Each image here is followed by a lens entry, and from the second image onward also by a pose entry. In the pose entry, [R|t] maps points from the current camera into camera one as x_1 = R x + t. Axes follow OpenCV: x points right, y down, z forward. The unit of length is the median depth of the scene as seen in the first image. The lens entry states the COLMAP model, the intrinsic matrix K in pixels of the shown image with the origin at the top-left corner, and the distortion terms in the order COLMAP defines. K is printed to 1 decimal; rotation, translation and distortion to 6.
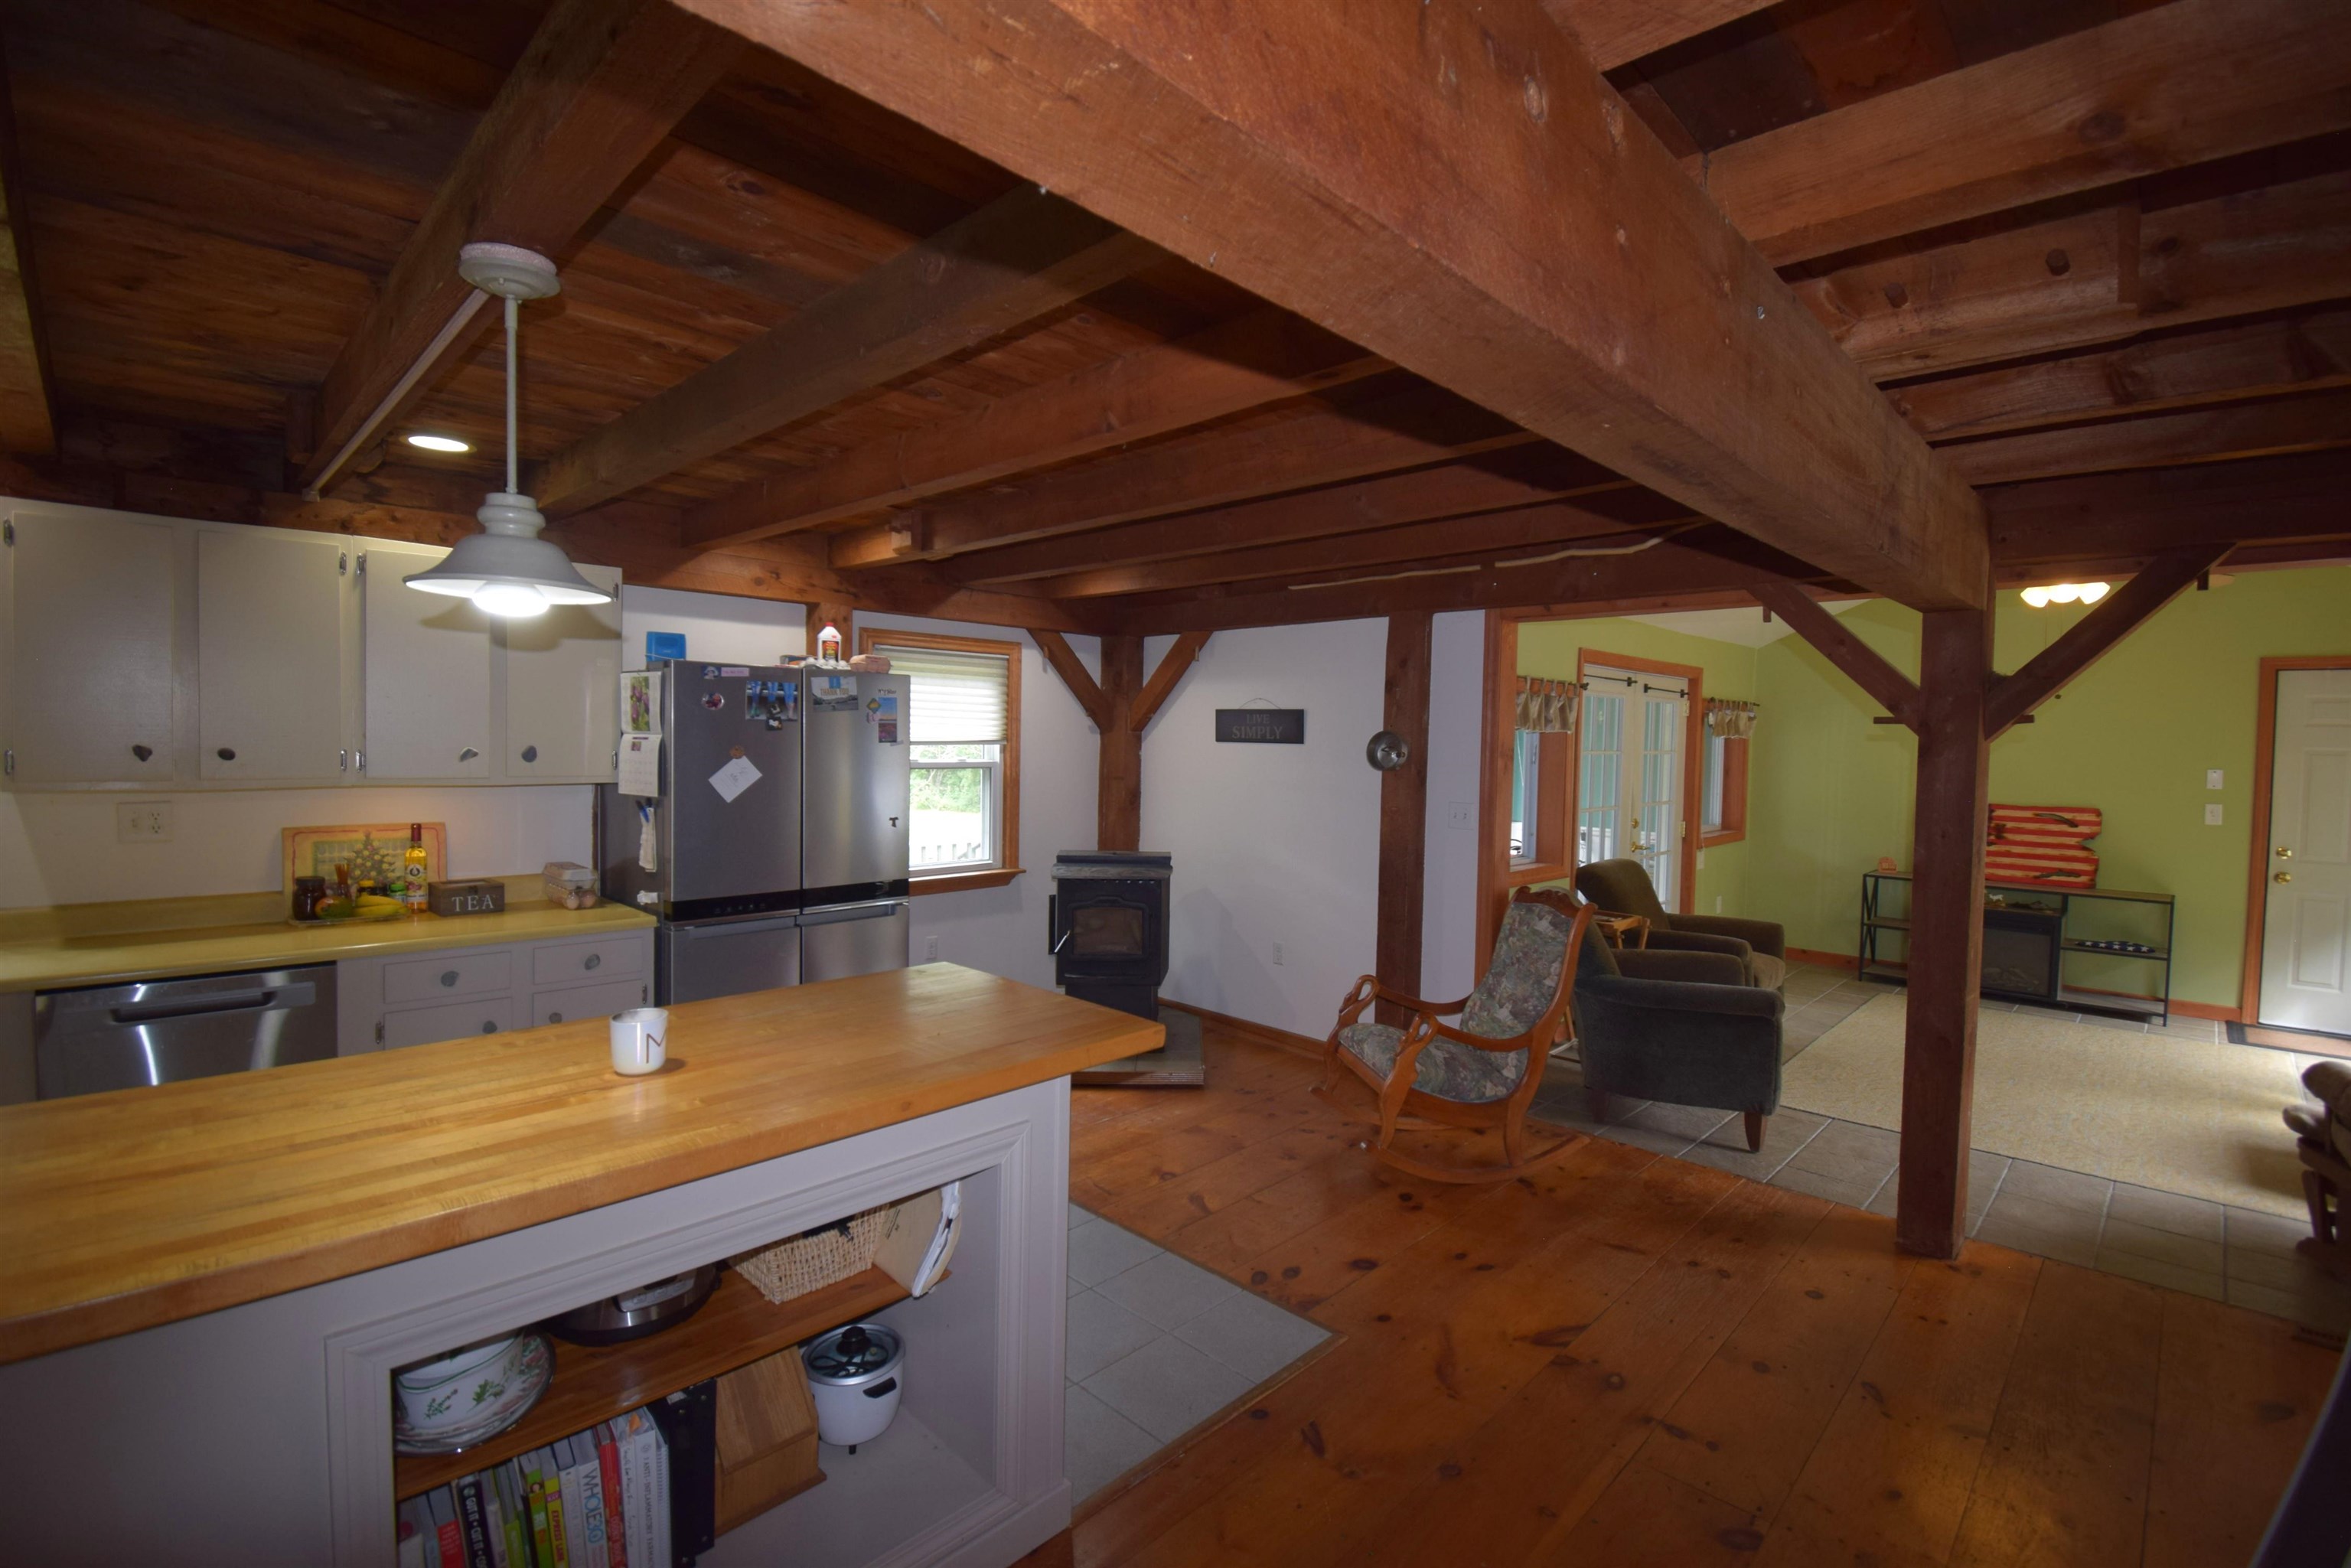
lens RADIAL K [[1041.3, 0, 1180.6], [0, 1041.3, 776.8], [0, 0, 1]] dist [0.013974, -0.022032]
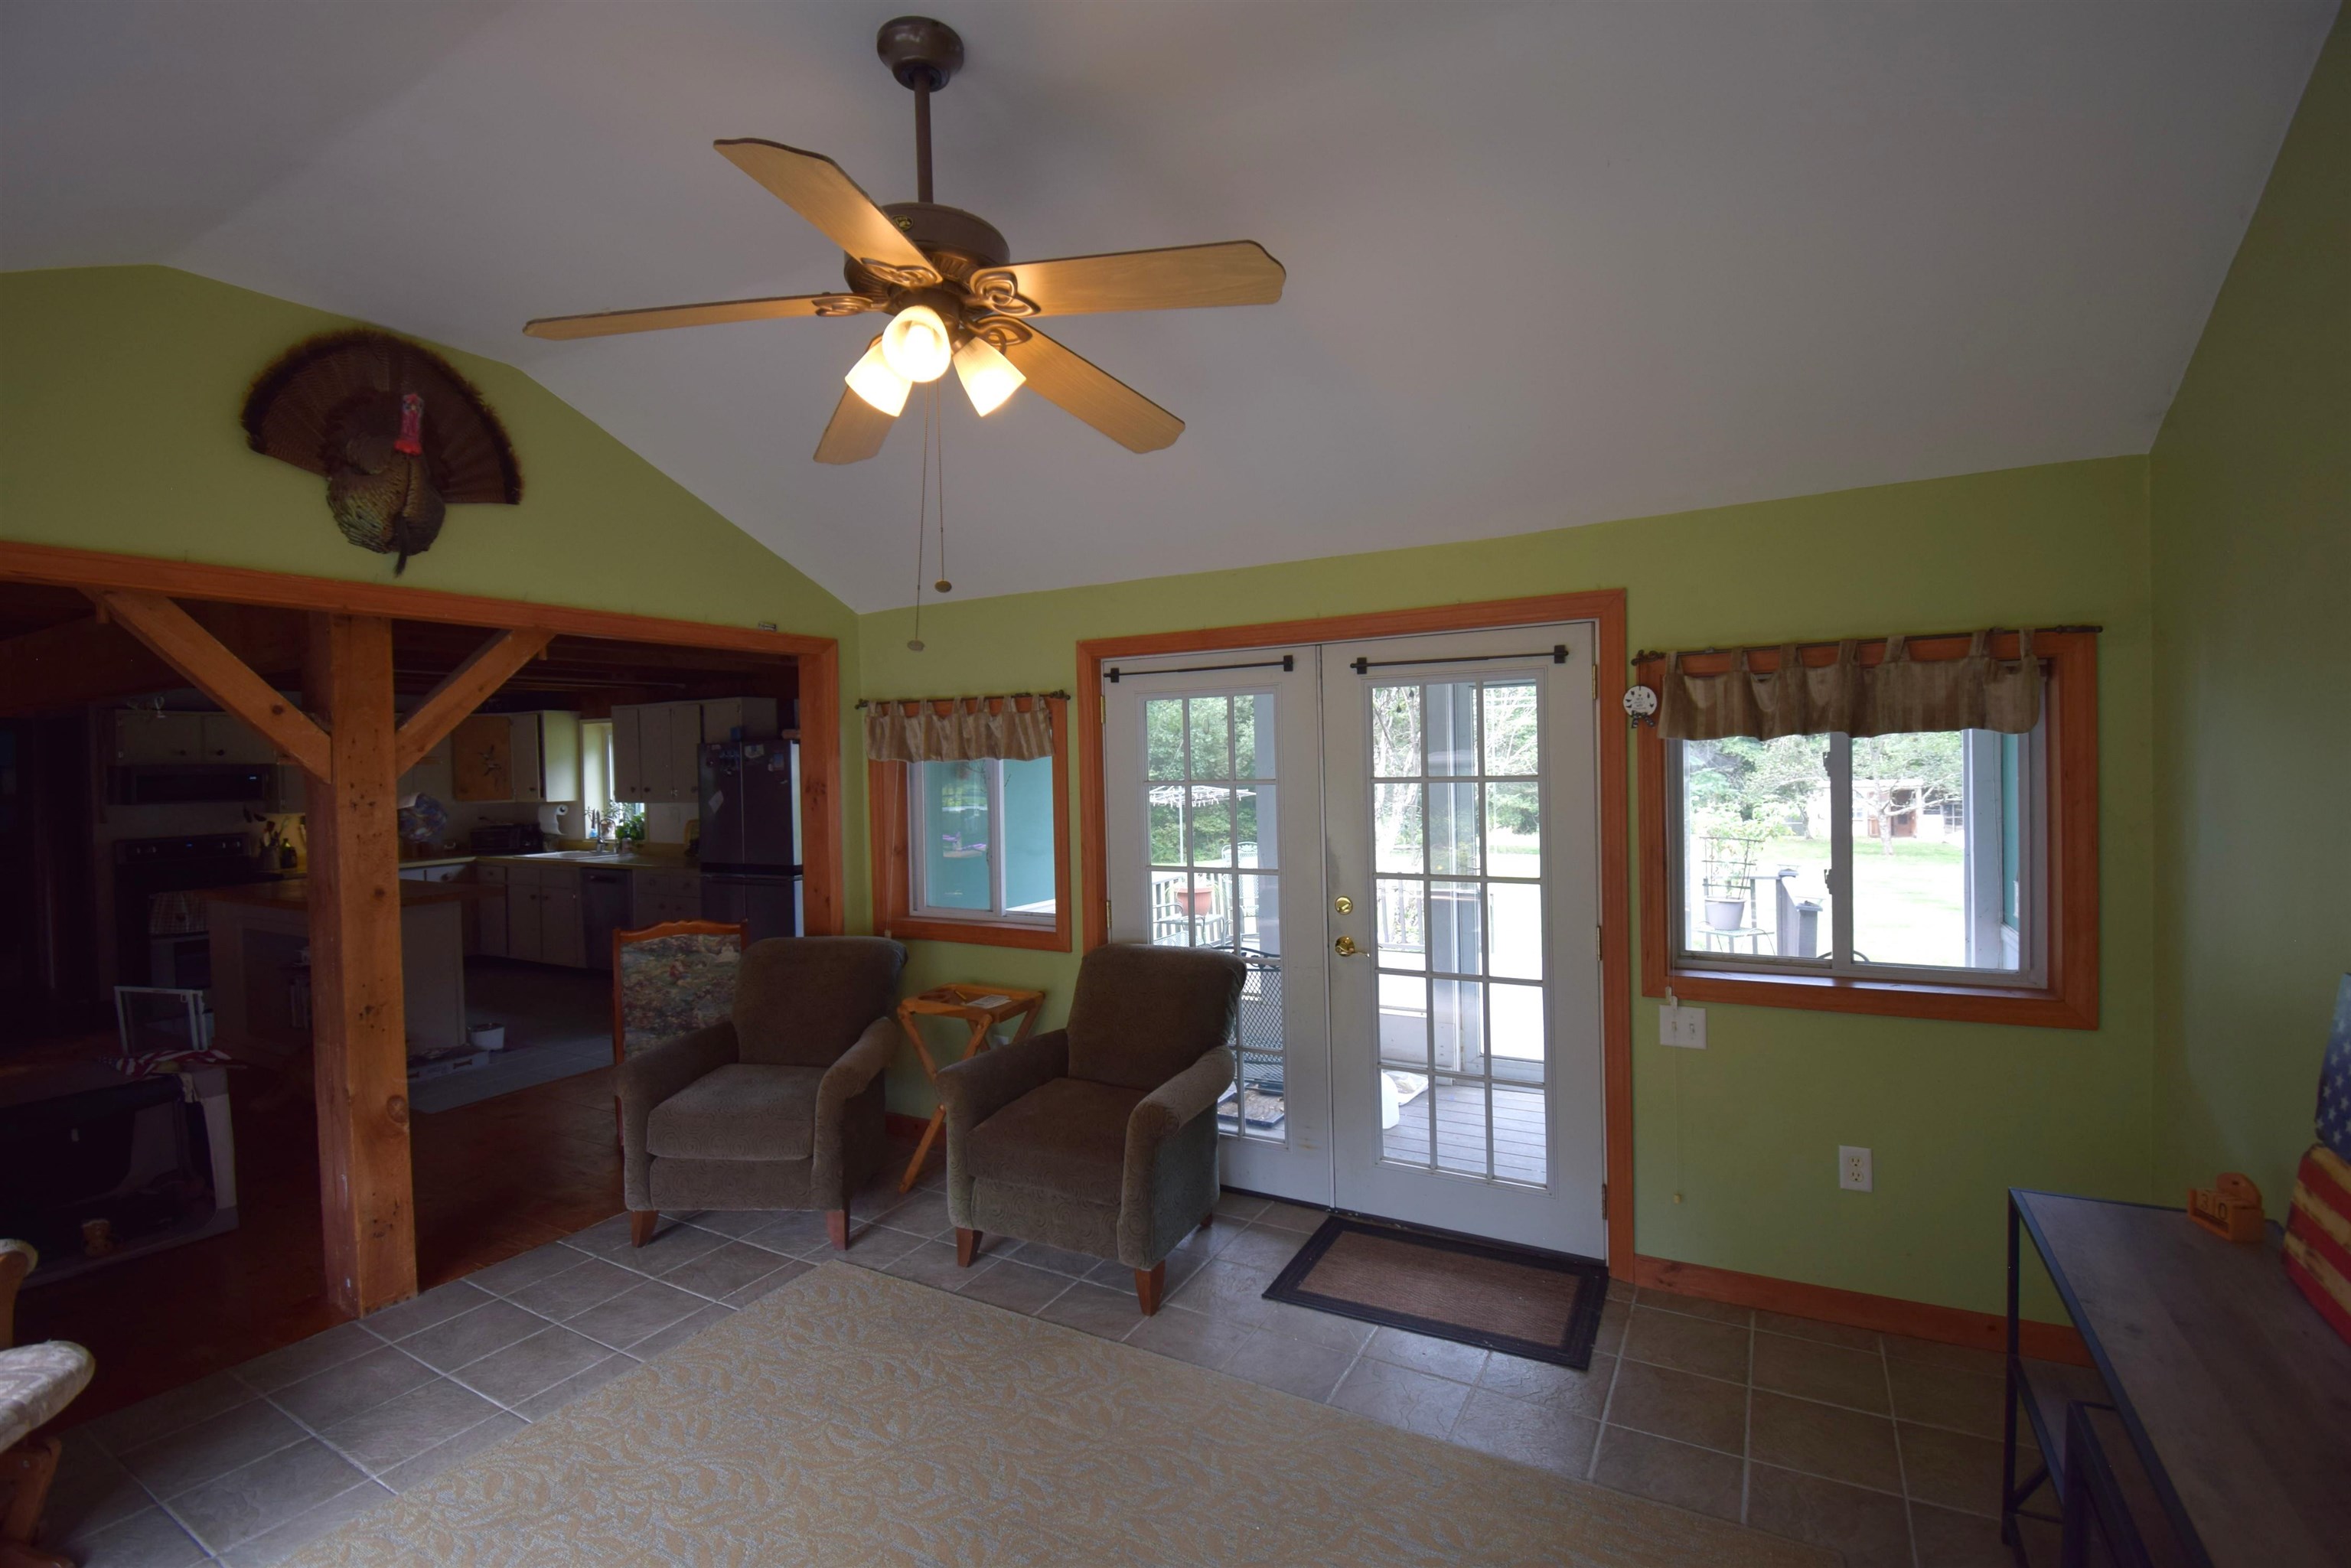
lens RADIAL K [[1041.3, 0, 1177.1], [0, 1041.3, 781.3], [0, 0, 1]] dist [0.013974, -0.022032]
pose [[0.257698, -0.003423, -0.966219, 1.457802], [-0.008371, 0.999948, -0.005775, -0.029003], [0.966189, 0.009577, 0.257656, 1.161188]]
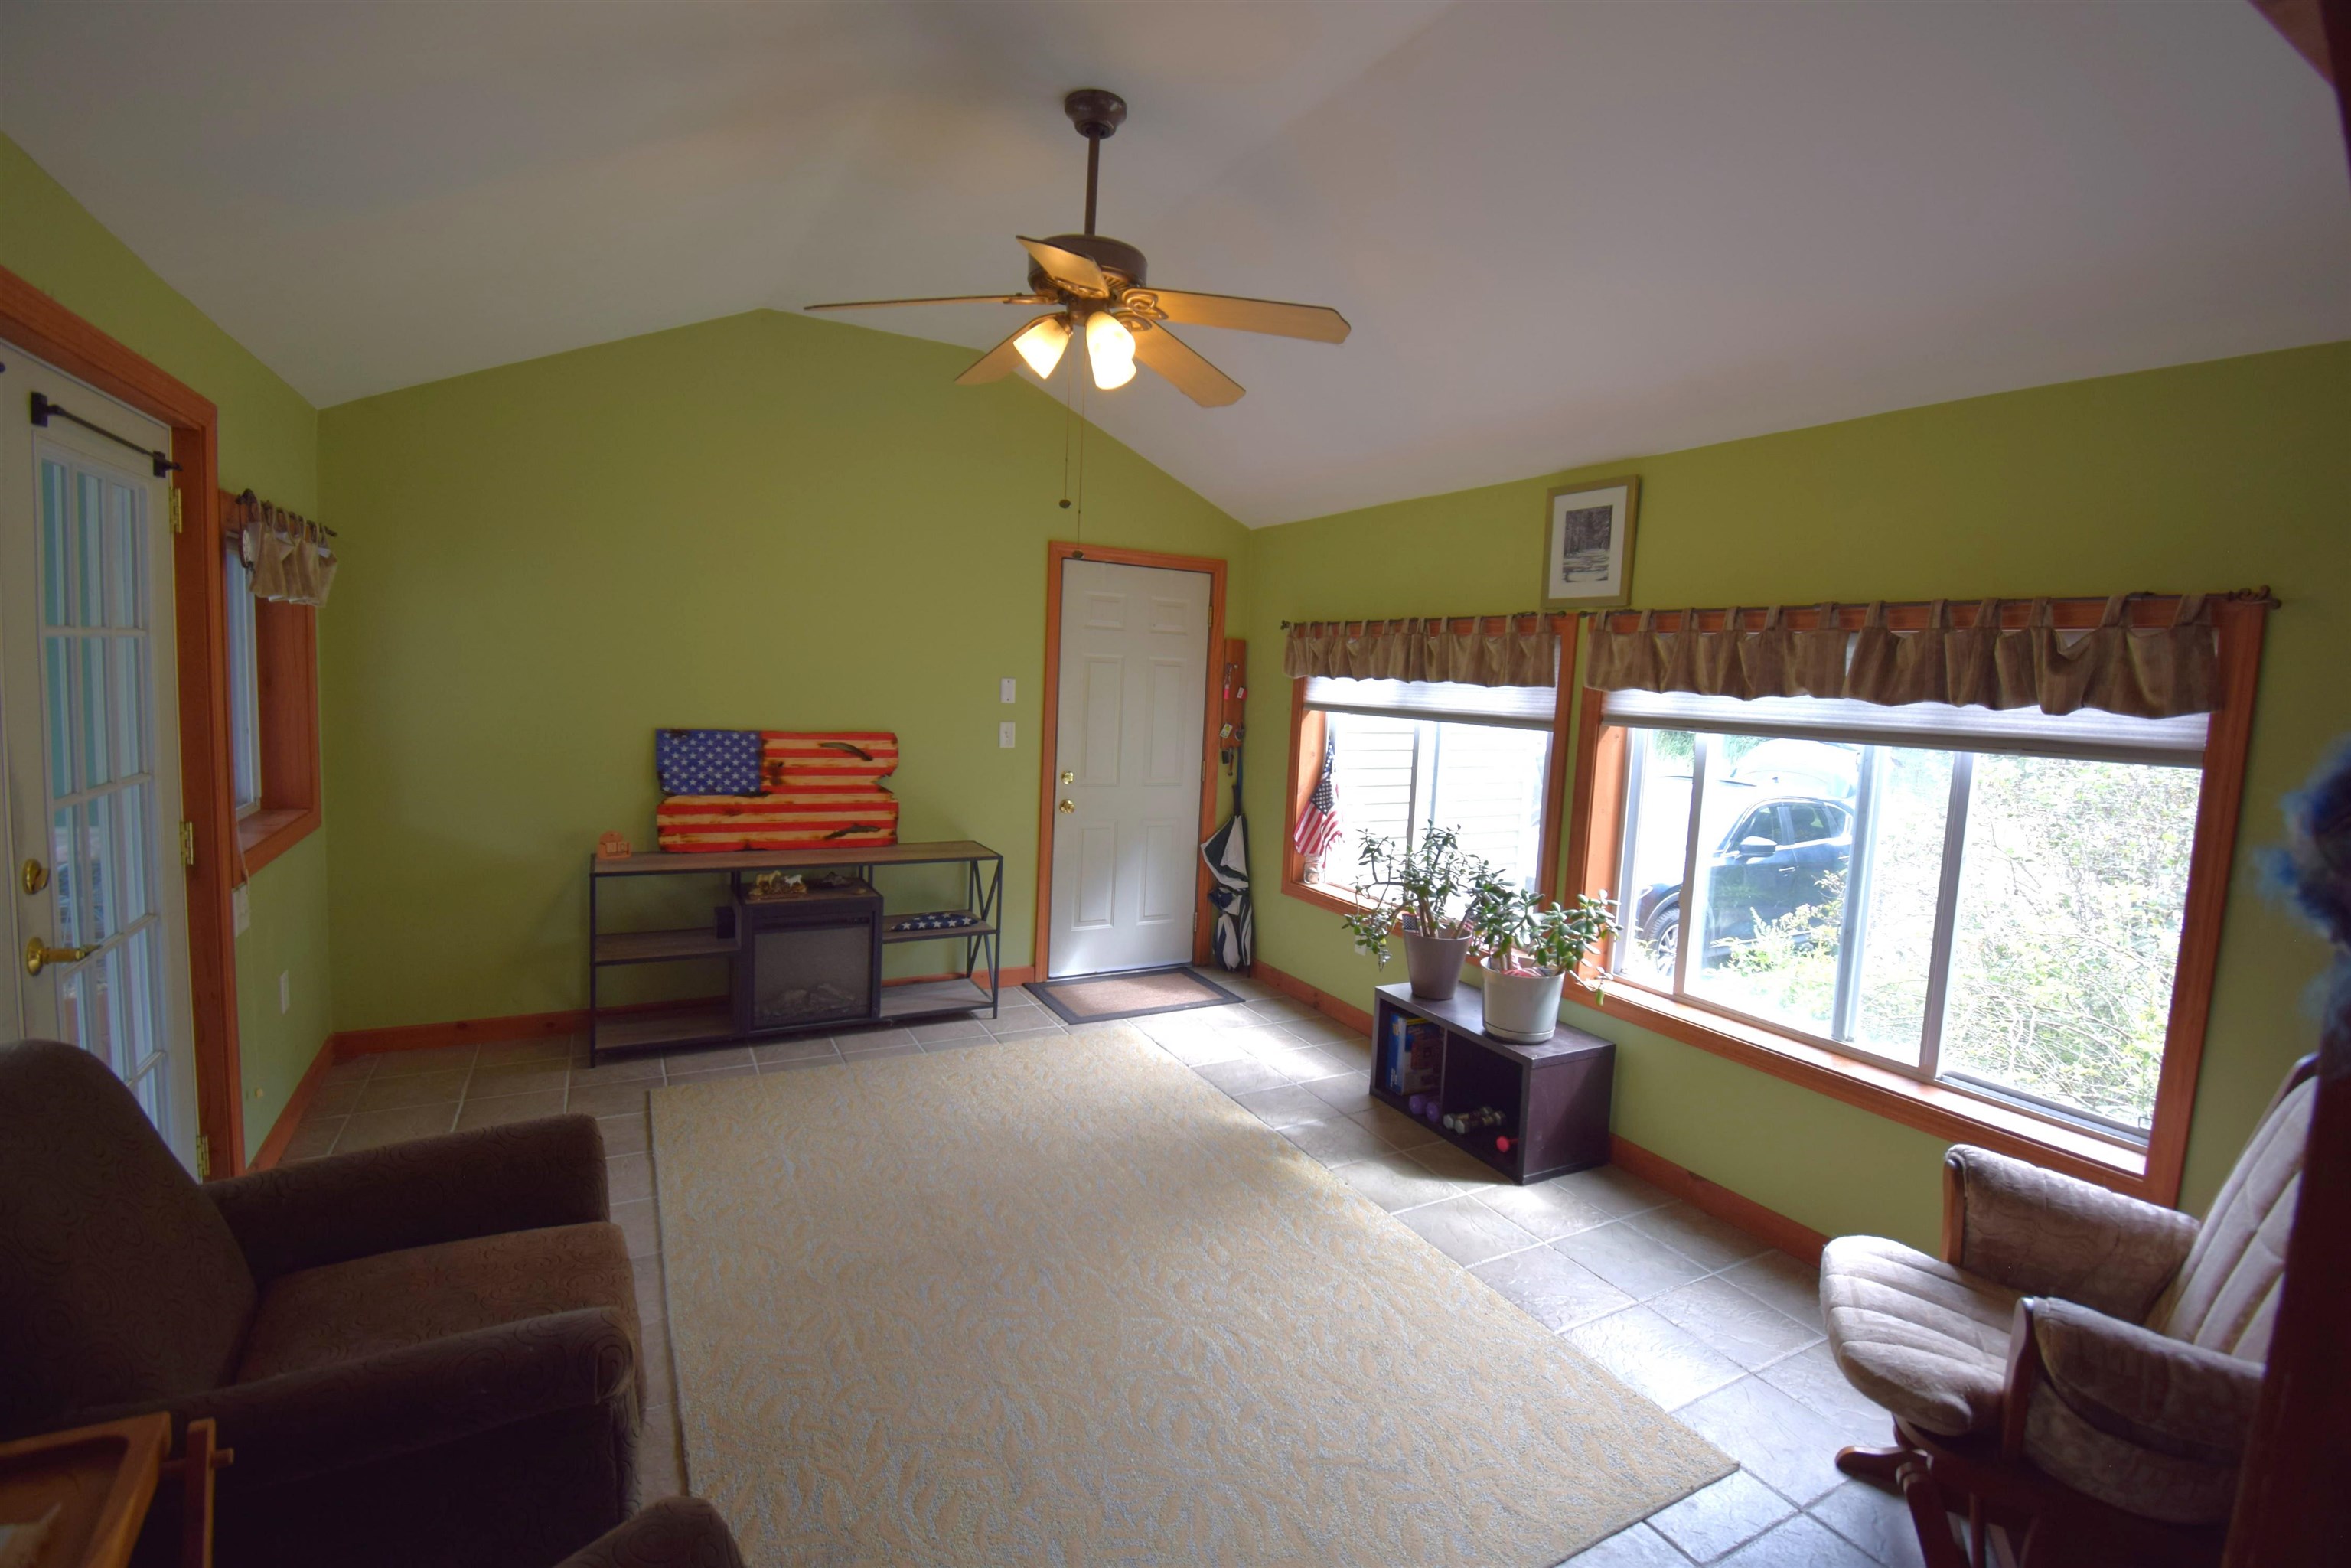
lens RADIAL K [[1041.3, 0, 1181.6], [0, 1041.3, 770.6], [0, 0, 1]] dist [0.013974, -0.022032]
pose [[0.287879, -0.090958, 0.953337, 0.394420], [-0.007481, 0.995235, 0.097214, -0.021684], [-0.957638, -0.035117, 0.285827, 0.929333]]
